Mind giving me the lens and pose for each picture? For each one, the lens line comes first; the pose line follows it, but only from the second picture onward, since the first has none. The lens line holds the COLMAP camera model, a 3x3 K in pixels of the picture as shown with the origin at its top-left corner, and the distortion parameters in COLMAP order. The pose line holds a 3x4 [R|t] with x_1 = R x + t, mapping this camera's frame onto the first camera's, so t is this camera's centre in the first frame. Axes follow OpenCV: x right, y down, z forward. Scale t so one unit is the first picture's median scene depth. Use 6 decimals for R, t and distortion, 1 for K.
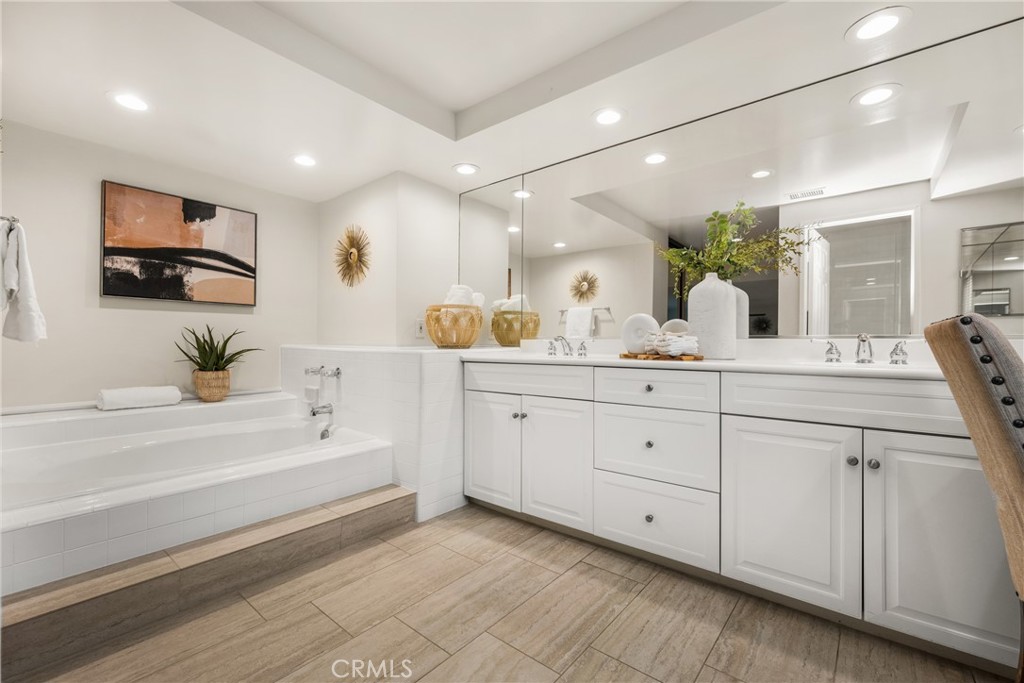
lens RADIAL K [[429.6, 0, 510.9], [0, 429.6, 344.6], [0, 0, 1]] dist [-0.002641, 0.000020]
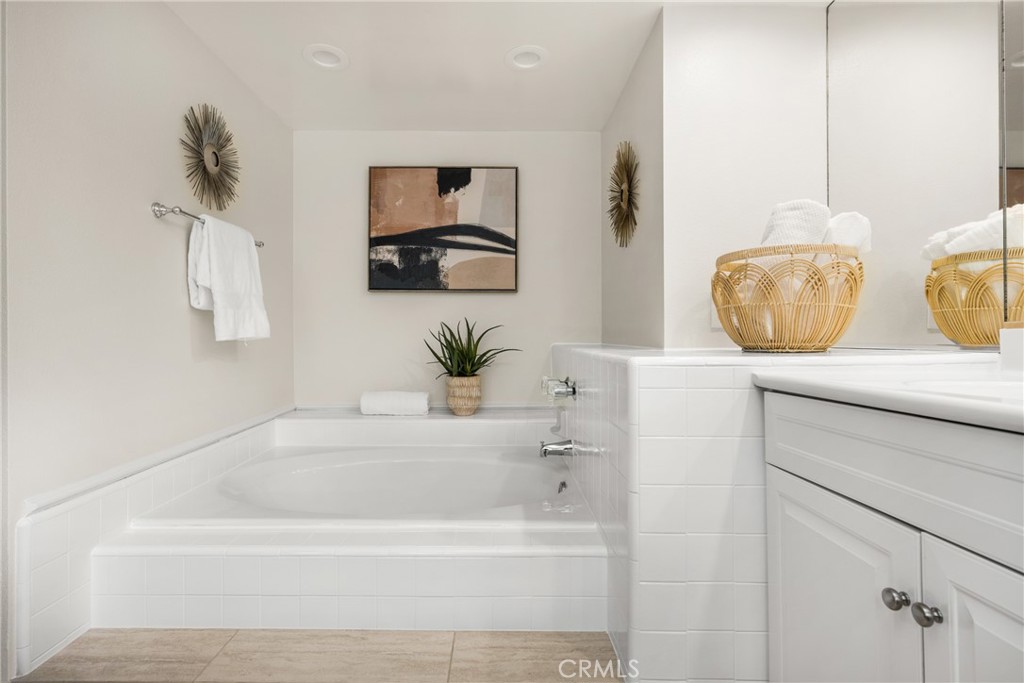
lens RADIAL K [[512.6, 0, 509.1], [0, 512.6, 331.4], [0, 0, 1]] dist [-0.000603, -0.000838]
pose [[0.637343, -0.016161, -0.770411, 0.087724], [0.000693, 0.999792, -0.020399, -0.002015], [0.770580, 0.012468, 0.637221, 0.474887]]
